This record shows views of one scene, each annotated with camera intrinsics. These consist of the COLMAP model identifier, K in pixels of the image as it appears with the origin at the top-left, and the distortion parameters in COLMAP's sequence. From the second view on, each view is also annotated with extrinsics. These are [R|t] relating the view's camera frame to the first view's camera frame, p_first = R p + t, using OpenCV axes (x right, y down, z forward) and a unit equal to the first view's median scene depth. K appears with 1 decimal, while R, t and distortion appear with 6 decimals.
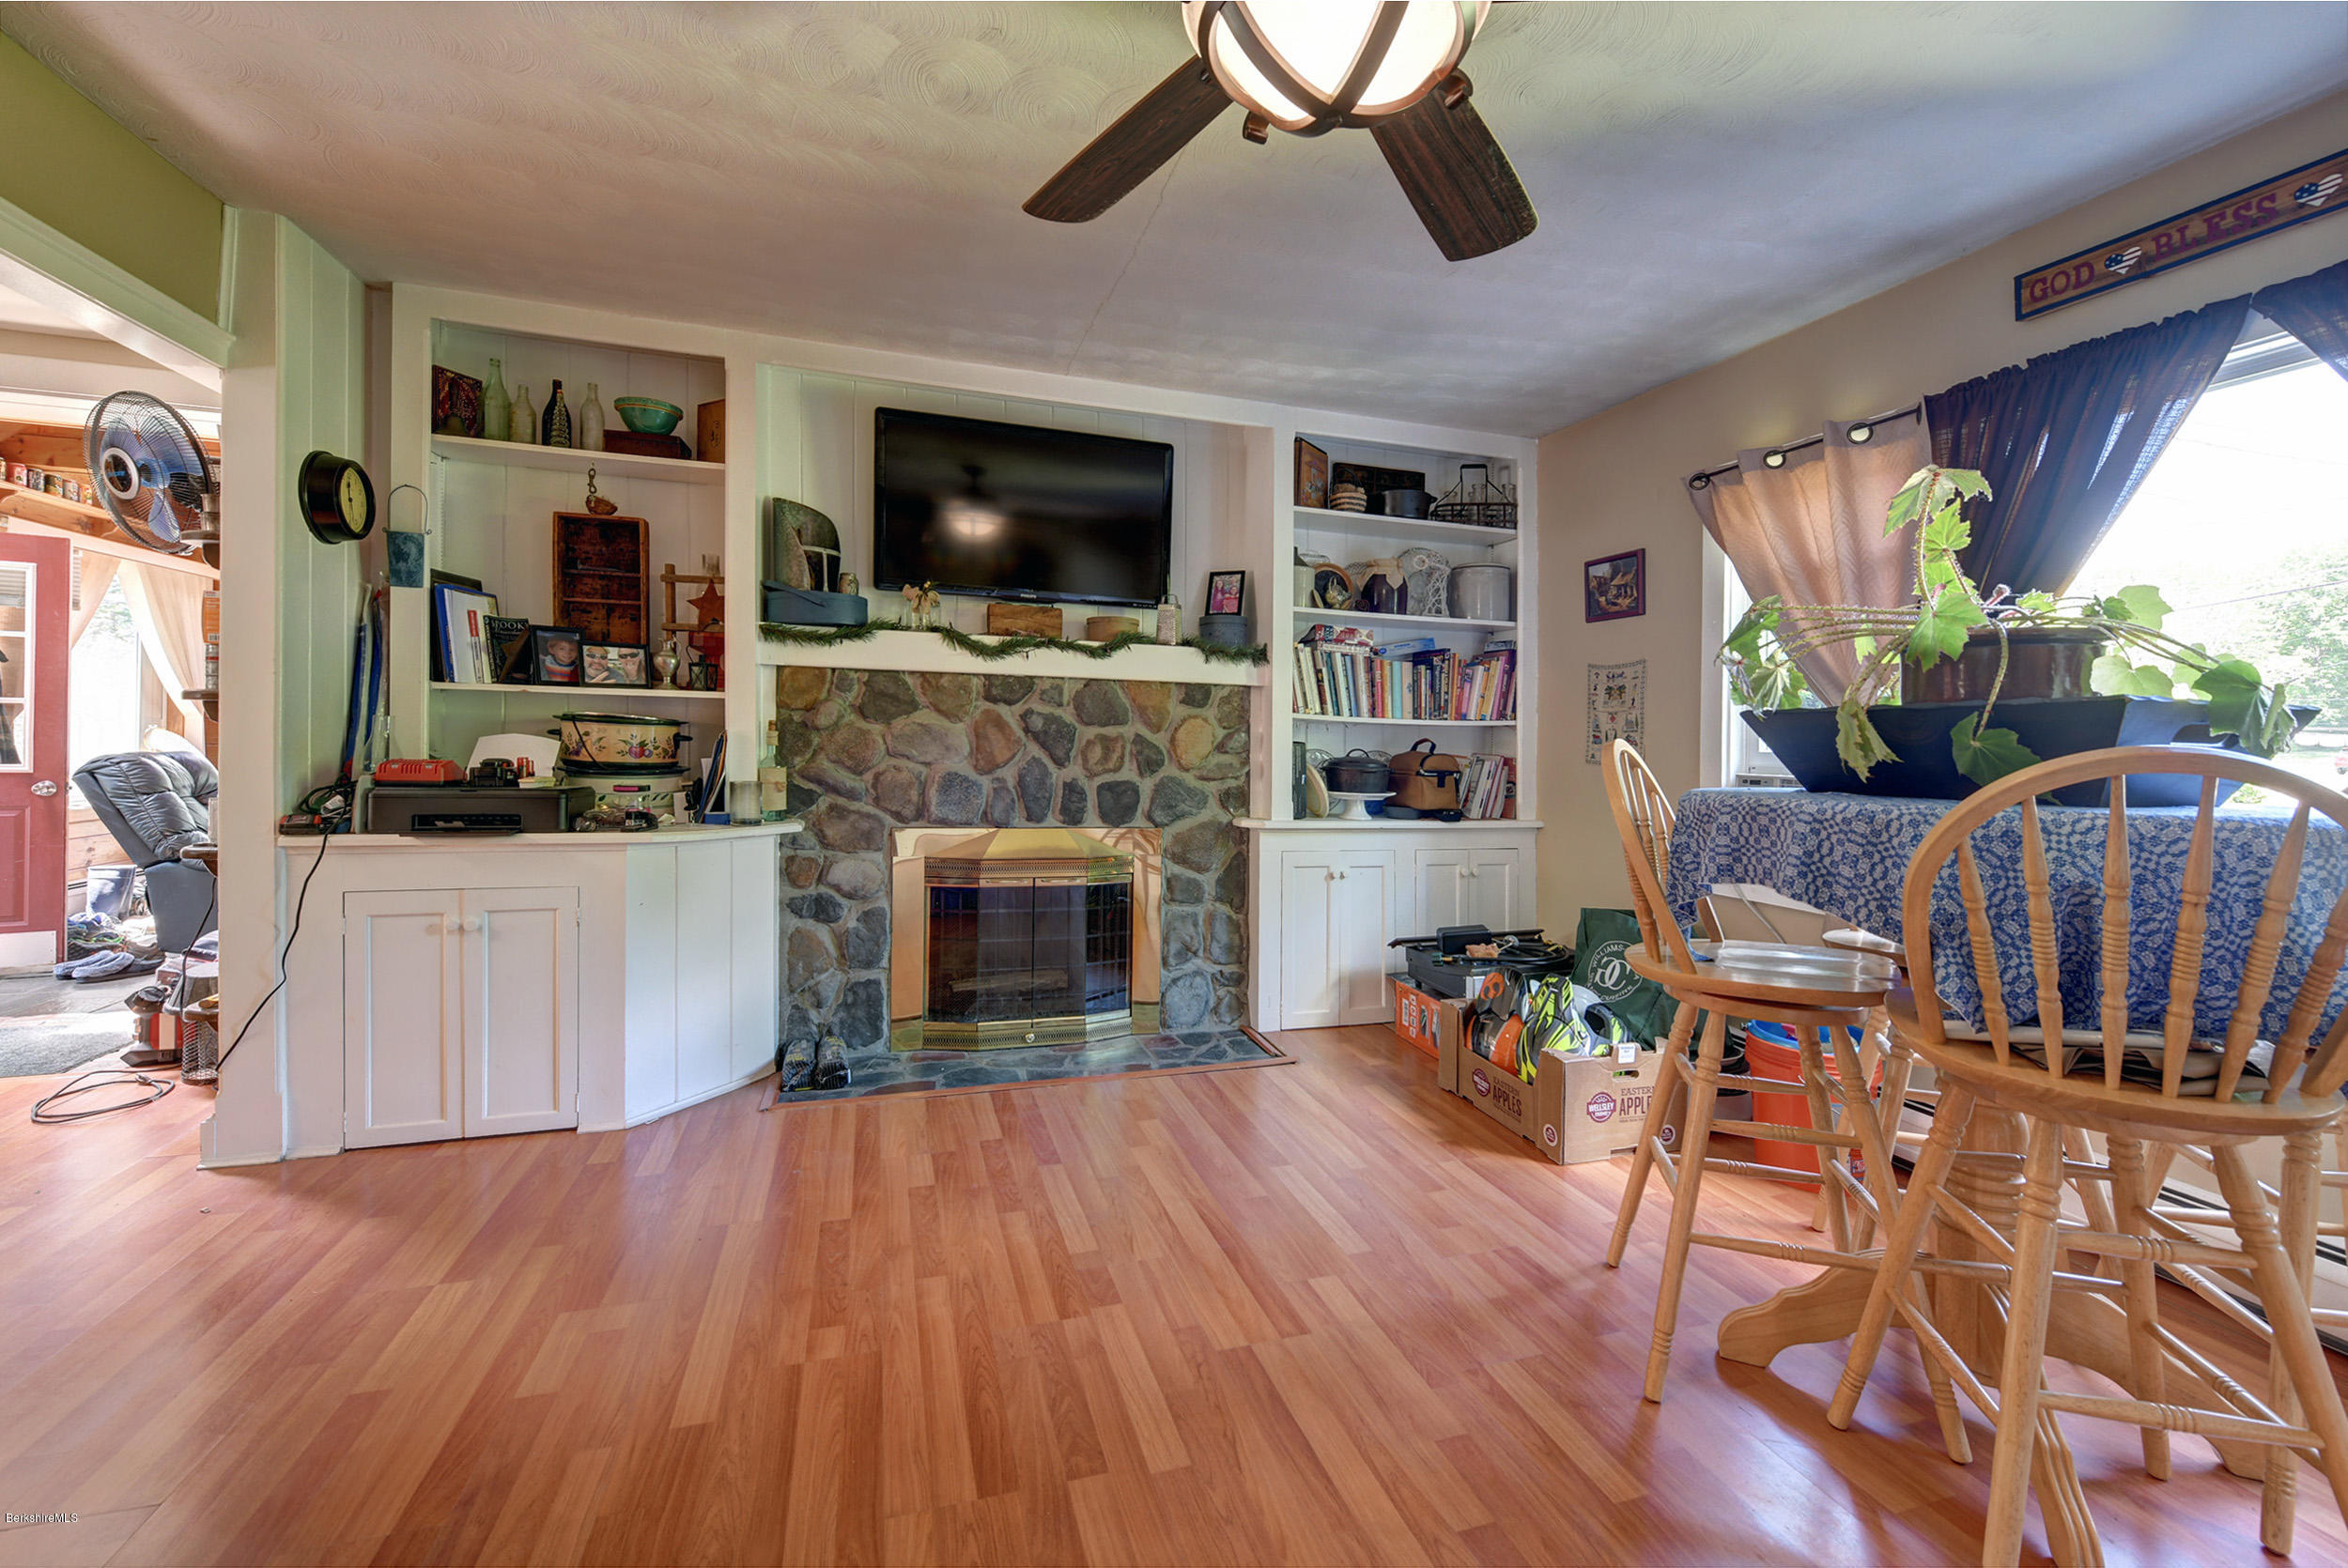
lens RADIAL K [[945.3, 0, 1207.0], [0, 945.3, 753.8], [0, 0, 1]] dist [0.000740, -0.000040]
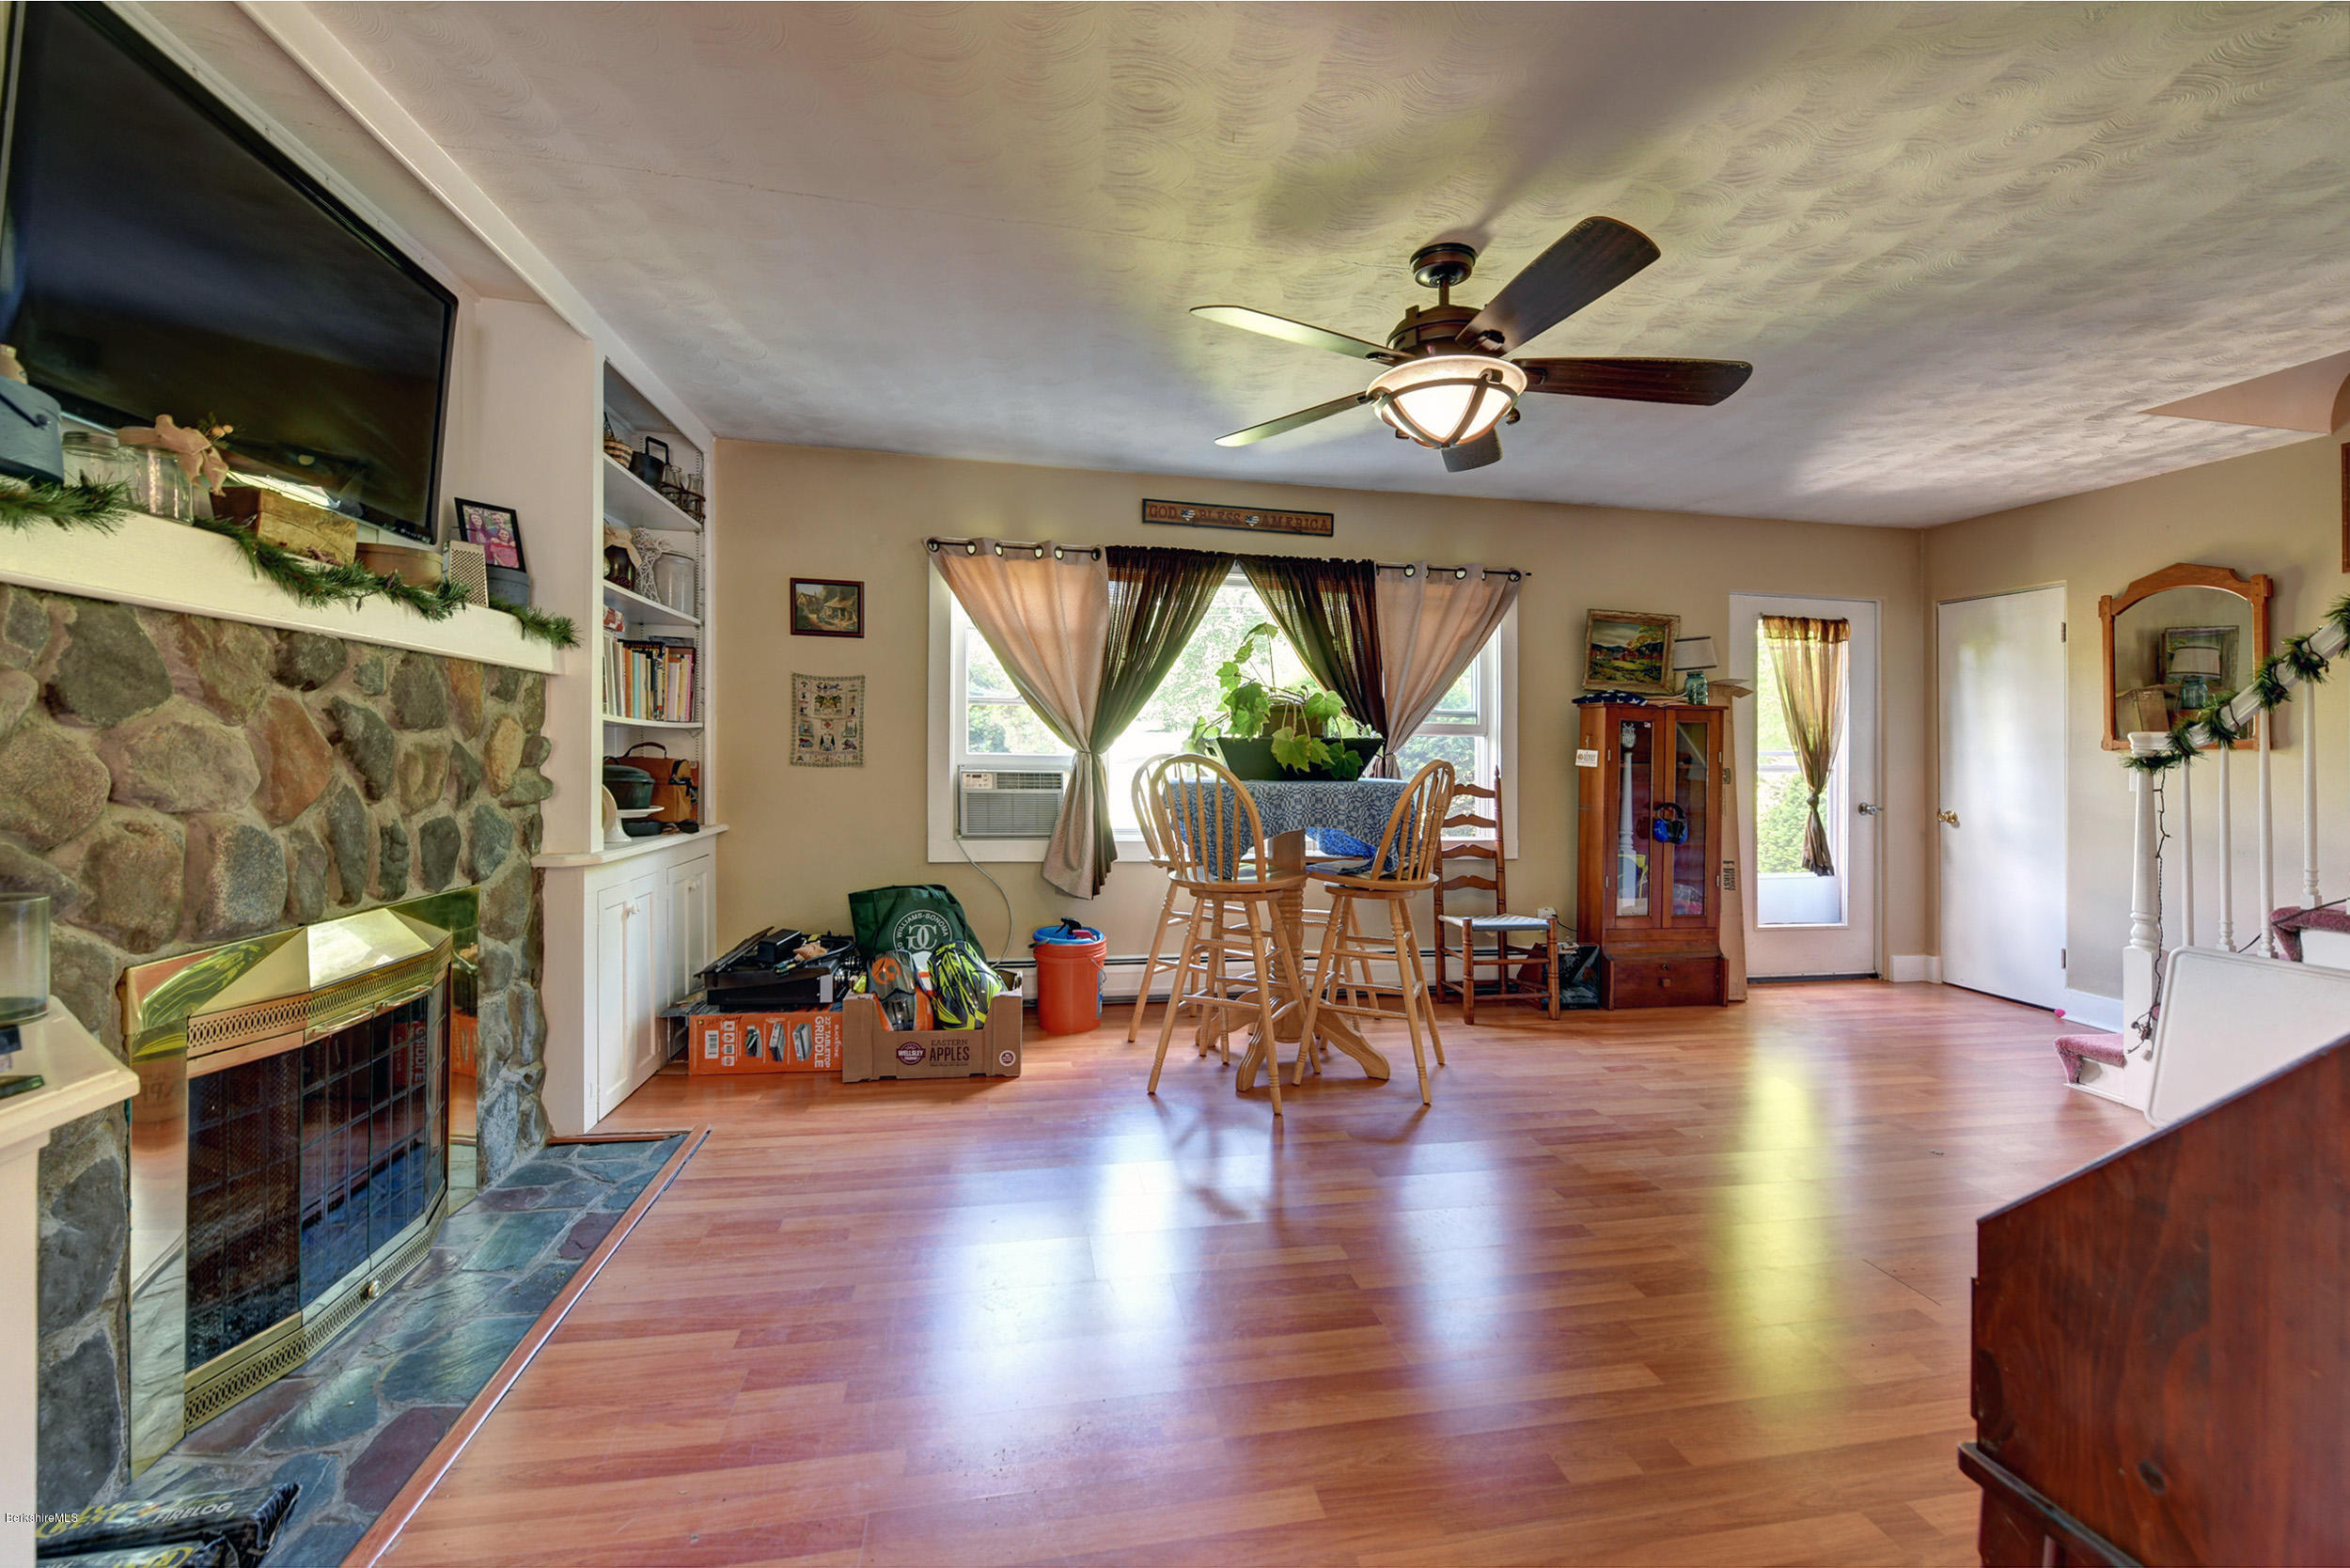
lens RADIAL K [[951.6, 0, 1178.3], [0, 951.6, 737.5], [0, 0, 1]] dist [0.001213, 0.000002]
pose [[0.144652, -0.003492, 0.989476, -0.671455], [0.000481, 0.999994, 0.003459, -0.027412], [-0.989482, -0.000024, 0.144653, 0.447709]]
